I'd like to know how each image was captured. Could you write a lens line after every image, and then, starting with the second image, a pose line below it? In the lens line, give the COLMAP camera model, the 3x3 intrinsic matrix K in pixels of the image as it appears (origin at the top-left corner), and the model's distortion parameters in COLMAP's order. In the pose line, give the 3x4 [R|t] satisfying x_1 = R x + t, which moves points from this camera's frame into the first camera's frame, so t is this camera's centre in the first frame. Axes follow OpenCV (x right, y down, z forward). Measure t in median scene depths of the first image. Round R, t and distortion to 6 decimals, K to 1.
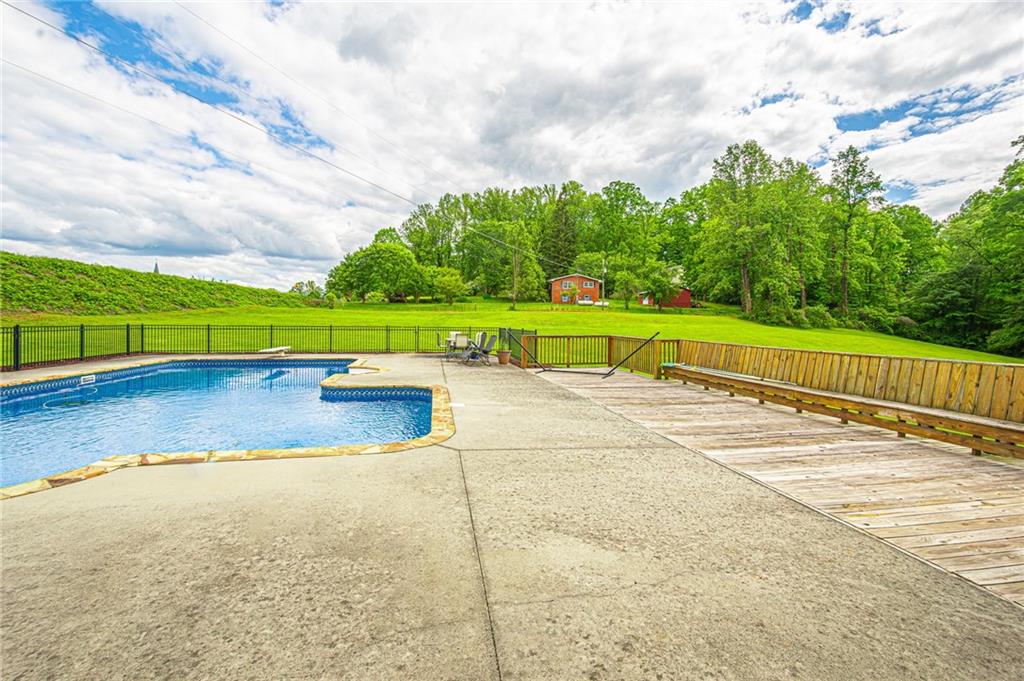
lens RADIAL K [[446.4, 0, 511.8], [0, 446.4, 327.5], [0, 0, 1]] dist [0.003713, -0.000069]
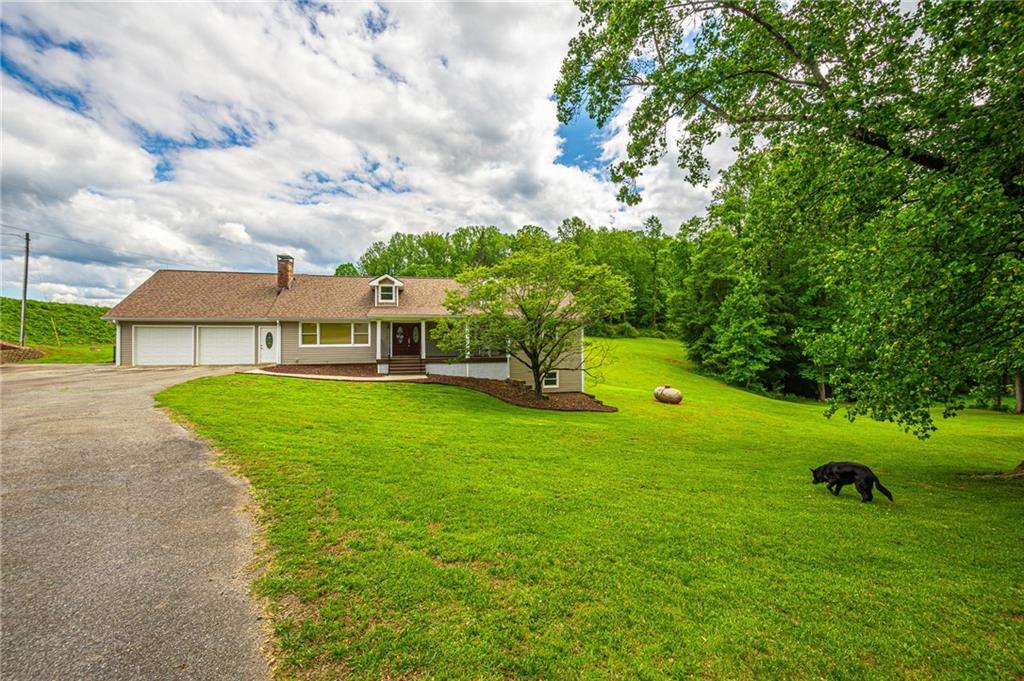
lens RADIAL K [[446.4, 0, 510.8], [0, 446.4, 343.4], [0, 0, 1]] dist [0.003713, -0.000069]
pose [[0.998760, -0.017910, 0.046450, 0.212952], [0.017609, 0.999821, 0.006873, 0.003452], [-0.046565, -0.006046, 0.998897, -0.493760]]
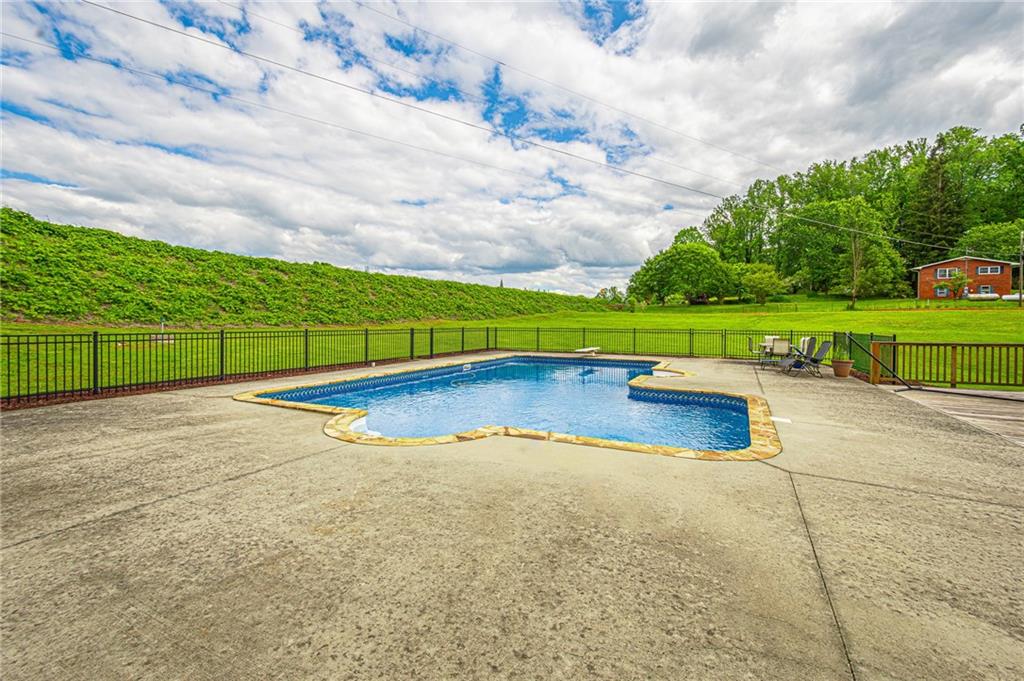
lens RADIAL K [[446.4, 0, 512.2], [0, 446.4, 332.2], [0, 0, 1]] dist [0.003713, -0.000069]
pose [[0.799895, 0.006818, -0.600102, -0.002483], [-0.004915, 0.999976, 0.004810, 0.000168], [0.600120, -0.000897, 0.799909, -0.001832]]
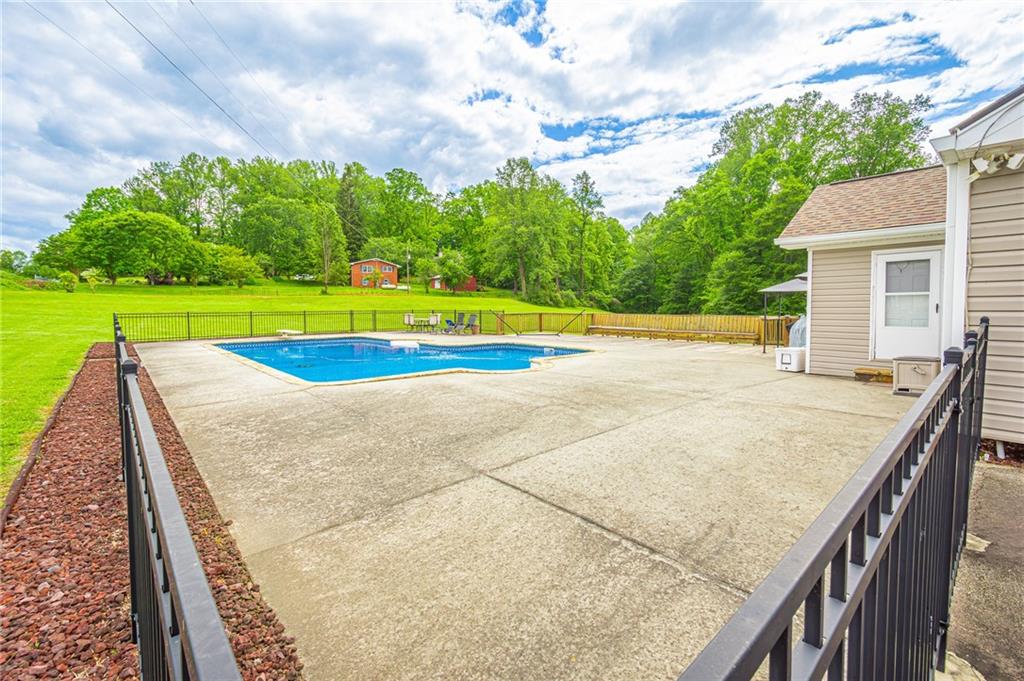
lens RADIAL K [[446.4, 0, 515.4], [0, 446.4, 323.0], [0, 0, 1]] dist [0.003713, -0.000069]
pose [[0.861219, -0.034035, 0.507093, -0.124009], [0.019071, 0.999217, 0.034677, -0.000878], [-0.507876, -0.020194, 0.861194, -0.064447]]
